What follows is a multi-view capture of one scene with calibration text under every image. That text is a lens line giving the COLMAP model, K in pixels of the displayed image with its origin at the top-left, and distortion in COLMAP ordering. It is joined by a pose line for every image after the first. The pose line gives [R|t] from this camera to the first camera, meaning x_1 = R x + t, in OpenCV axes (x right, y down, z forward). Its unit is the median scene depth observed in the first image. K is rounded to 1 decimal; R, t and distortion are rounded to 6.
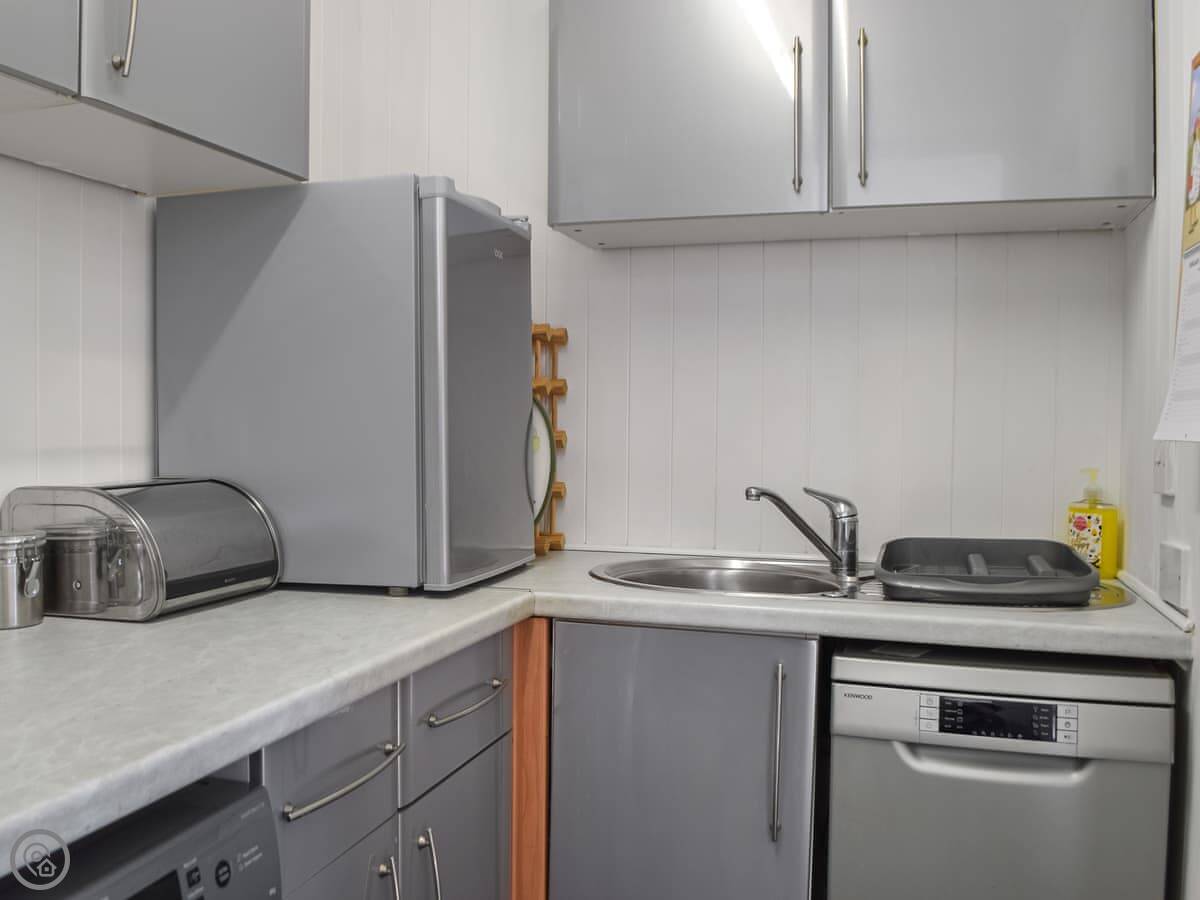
lens RADIAL K [[1170.6, 0, 600.0], [0, 1170.6, 450.0], [0, 0, 1]] dist [-0.059992, -0.004690]
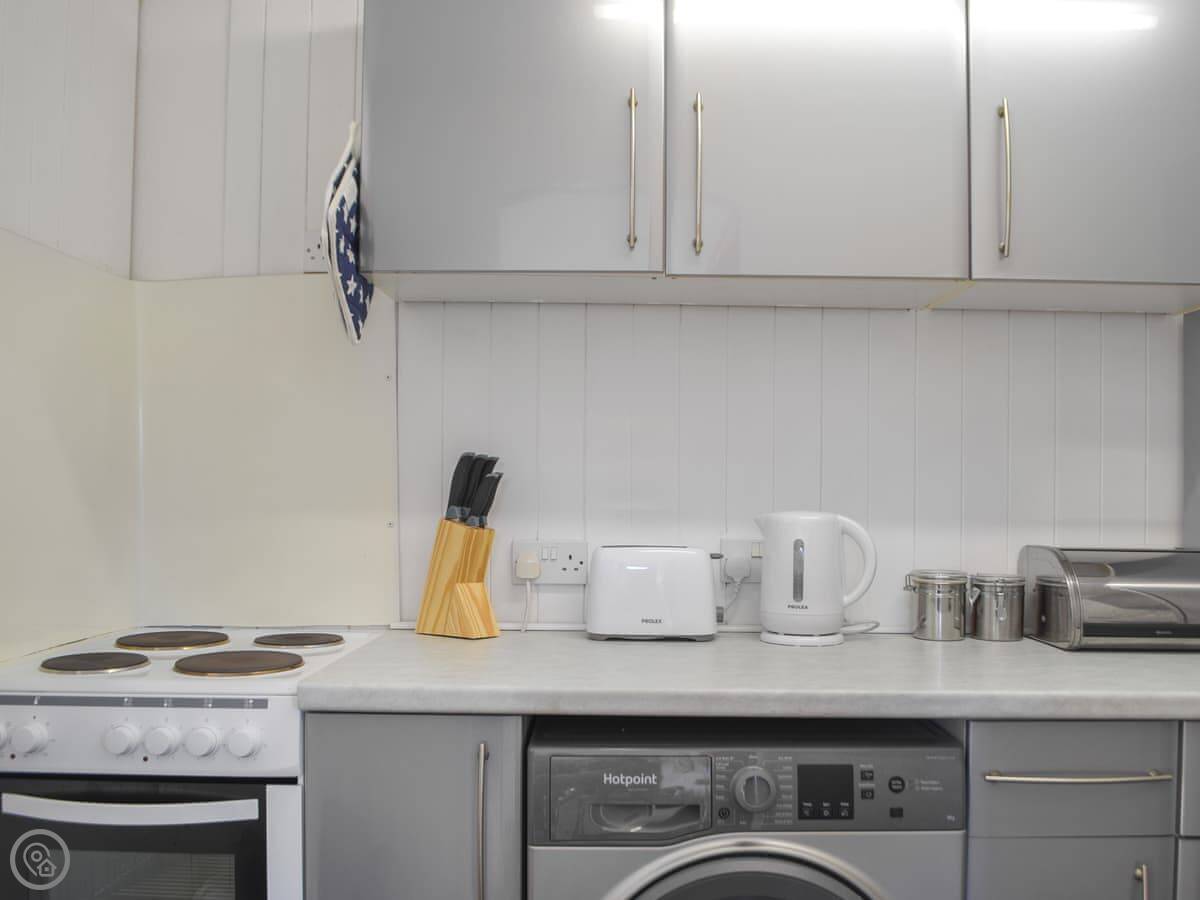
lens RADIAL K [[1170.6, 0, 600.0], [0, 1170.6, 450.0], [0, 0, 1]] dist [-0.059992, -0.004690]
pose [[0.329714, -0.018409, -0.943901, 0.995131], [-0.047549, 0.998217, -0.036078, -0.010383], [0.942883, 0.056777, 0.328251, 0.072619]]
